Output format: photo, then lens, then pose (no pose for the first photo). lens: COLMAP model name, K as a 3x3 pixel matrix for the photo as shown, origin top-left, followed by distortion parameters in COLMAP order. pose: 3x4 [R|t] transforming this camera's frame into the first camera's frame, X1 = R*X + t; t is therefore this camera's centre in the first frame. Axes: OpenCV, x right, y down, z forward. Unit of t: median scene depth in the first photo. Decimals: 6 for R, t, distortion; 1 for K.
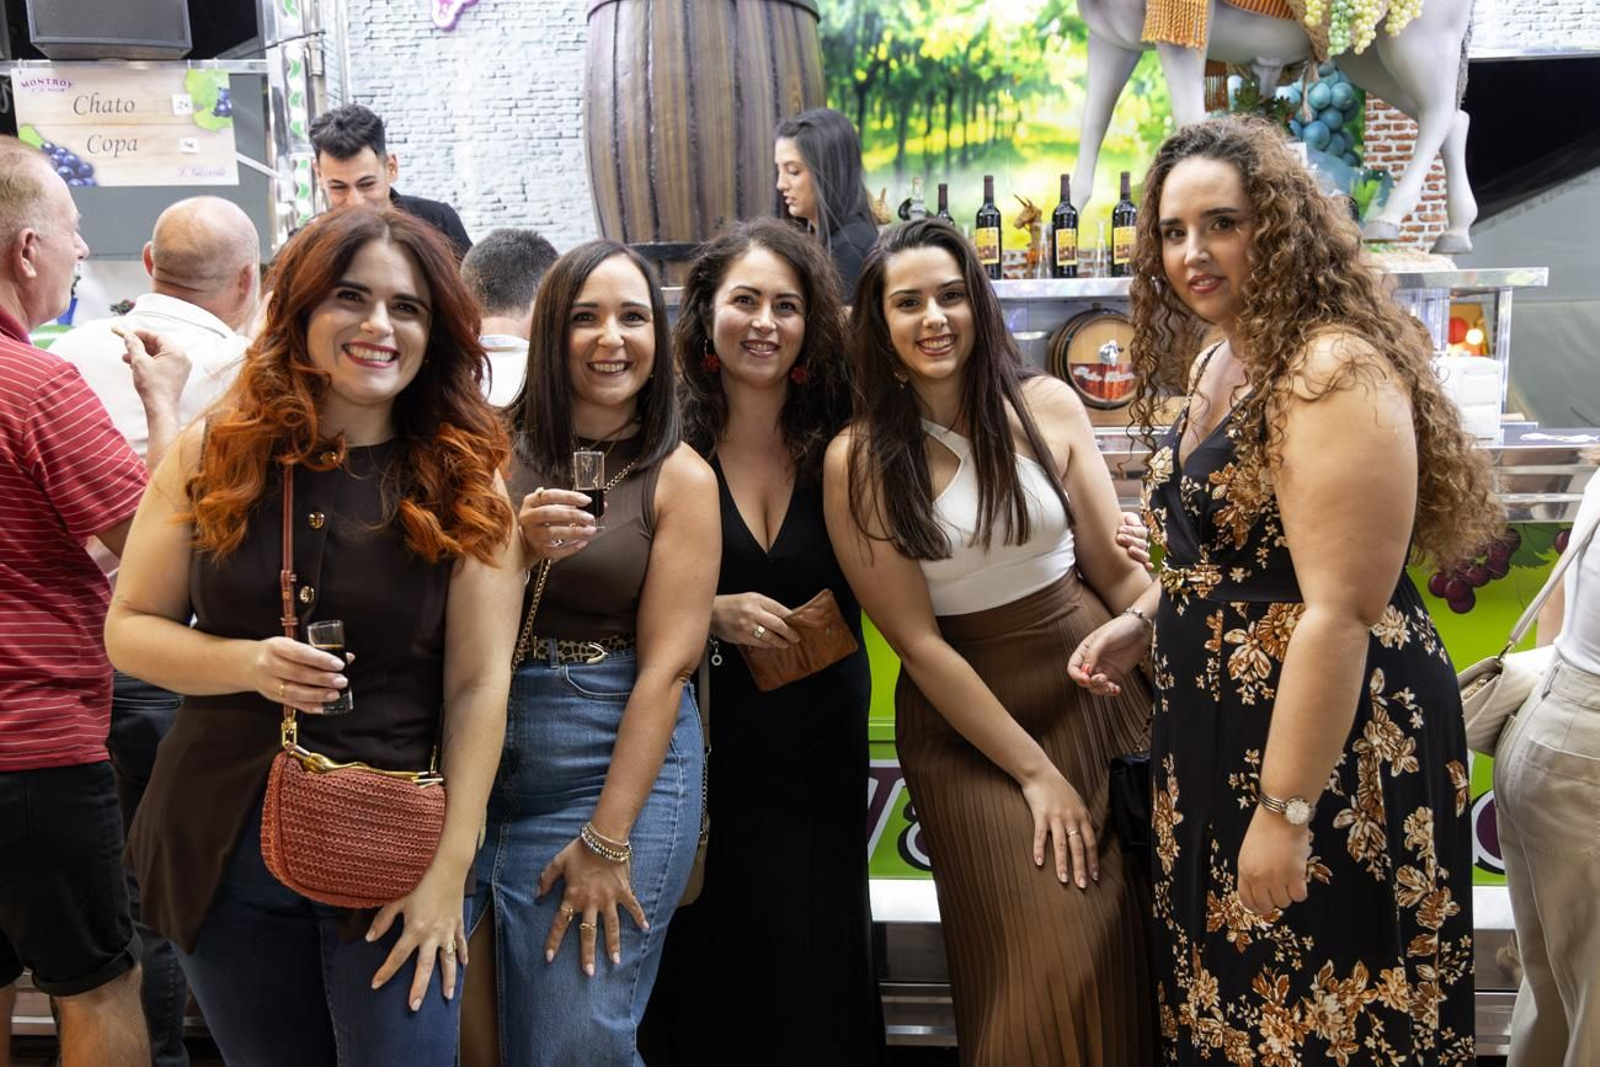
lens RADIAL K [[1460.4, 0, 800.5], [0, 1460.4, 535.8], [0, 0, 1]] dist [0.011336, 0.000000]
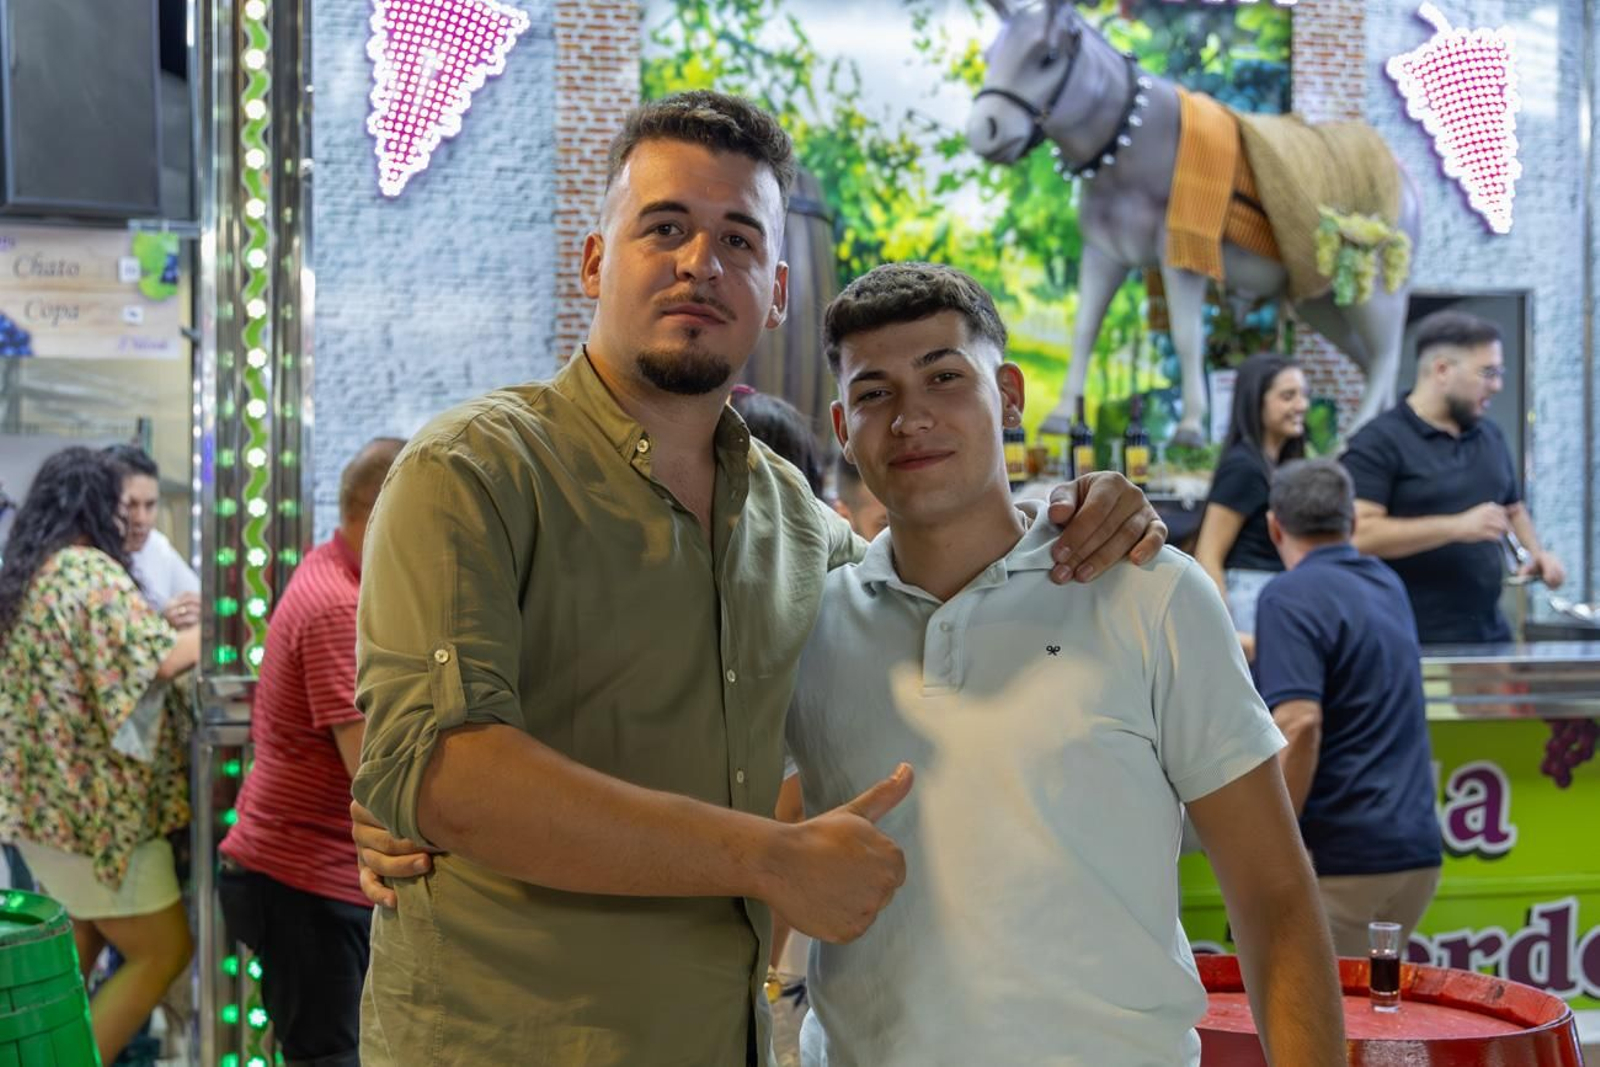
lens RADIAL K [[1895.9, 0, 799.3], [0, 1895.9, 533.0], [0, 0, 1]] dist [0.013383, 0.000000]
pose [[0.963070, 0.020820, 0.268445, -0.309367], [0.012127, 0.992640, -0.120492, 0.007662], [-0.268978, 0.119297, 0.955730, -0.177811]]
